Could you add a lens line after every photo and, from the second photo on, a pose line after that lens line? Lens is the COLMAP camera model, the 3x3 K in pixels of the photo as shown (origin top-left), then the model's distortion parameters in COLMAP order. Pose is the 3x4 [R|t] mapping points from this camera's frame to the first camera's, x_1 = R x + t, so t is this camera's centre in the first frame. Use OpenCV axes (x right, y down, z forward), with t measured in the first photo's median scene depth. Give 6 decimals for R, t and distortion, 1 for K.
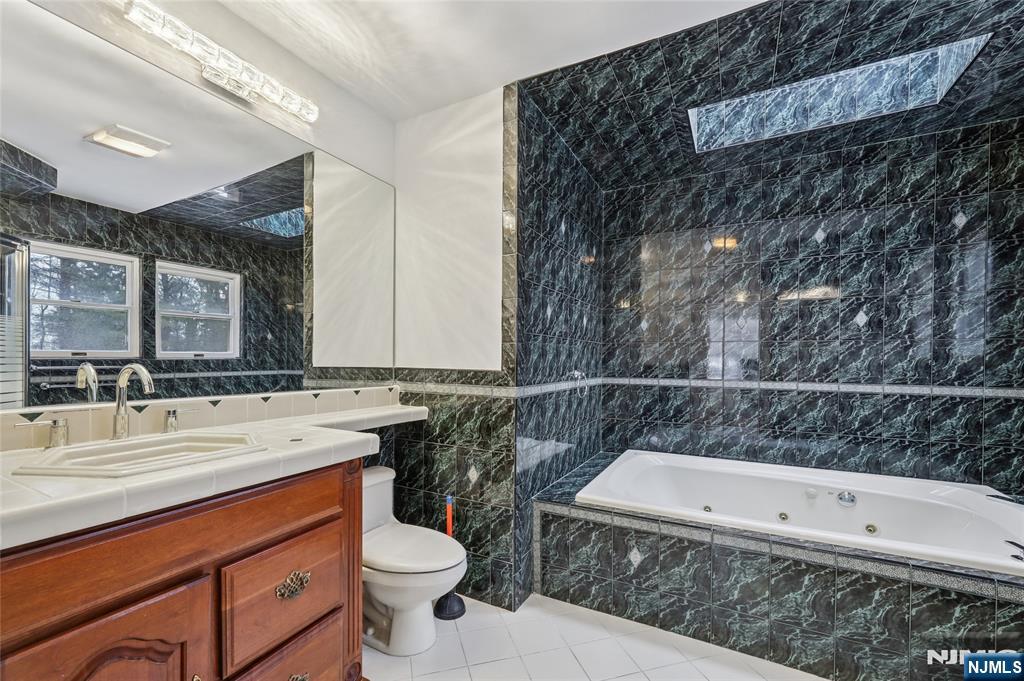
lens RADIAL K [[426.5, 0, 510.8], [0, 426.5, 354.3], [0, 0, 1]] dist [-0.001605, -0.000099]
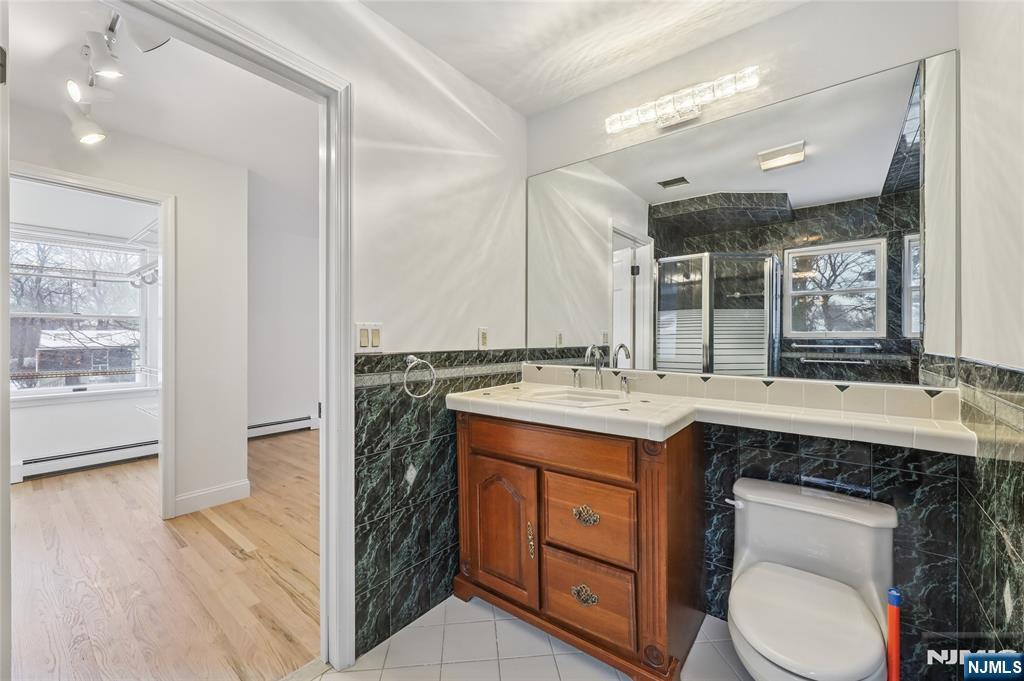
lens RADIAL K [[415.9, 0, 512.7], [0, 415.9, 336.2], [0, 0, 1]] dist [-0.001166, -0.000106]
pose [[-0.180037, -0.005438, -0.983645, 0.301513], [0.019009, 0.999779, -0.009007, -0.003142], [0.983476, -0.020319, -0.179894, 0.373108]]
